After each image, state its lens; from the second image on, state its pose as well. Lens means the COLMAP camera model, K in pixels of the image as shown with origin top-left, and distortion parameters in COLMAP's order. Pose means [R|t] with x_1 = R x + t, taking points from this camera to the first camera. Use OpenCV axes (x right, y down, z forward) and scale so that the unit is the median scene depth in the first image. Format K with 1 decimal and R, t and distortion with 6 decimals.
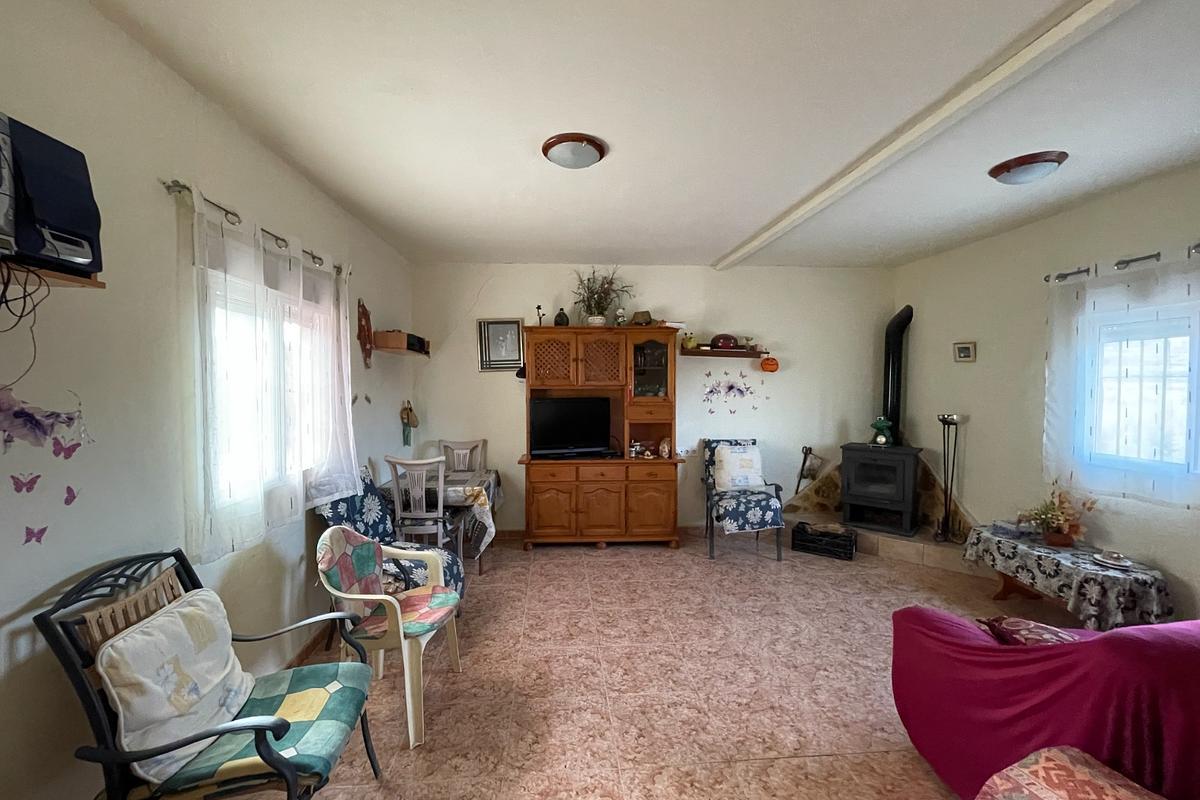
lens RADIAL K [[478.4, 0, 598.1], [0, 478.4, 397.6], [0, 0, 1]] dist [-0.003282, -0.001070]
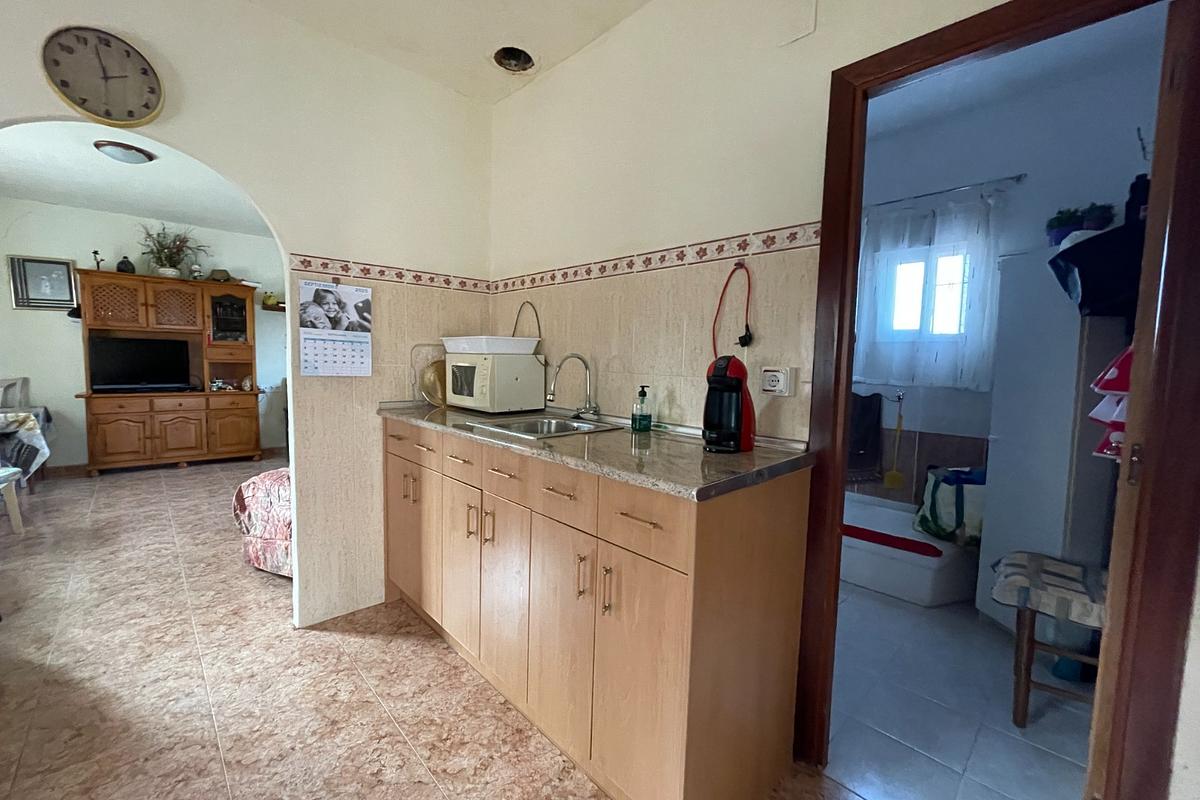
lens RADIAL K [[478.4, 0, 604.7], [0, 478.4, 399.5], [0, 0, 1]] dist [-0.003282, -0.001070]
pose [[0.773673, -0.031959, 0.632779, 0.073141], [-0.004679, 0.998412, 0.056147, 0.074194], [-0.633568, -0.046400, 0.772294, -0.555658]]
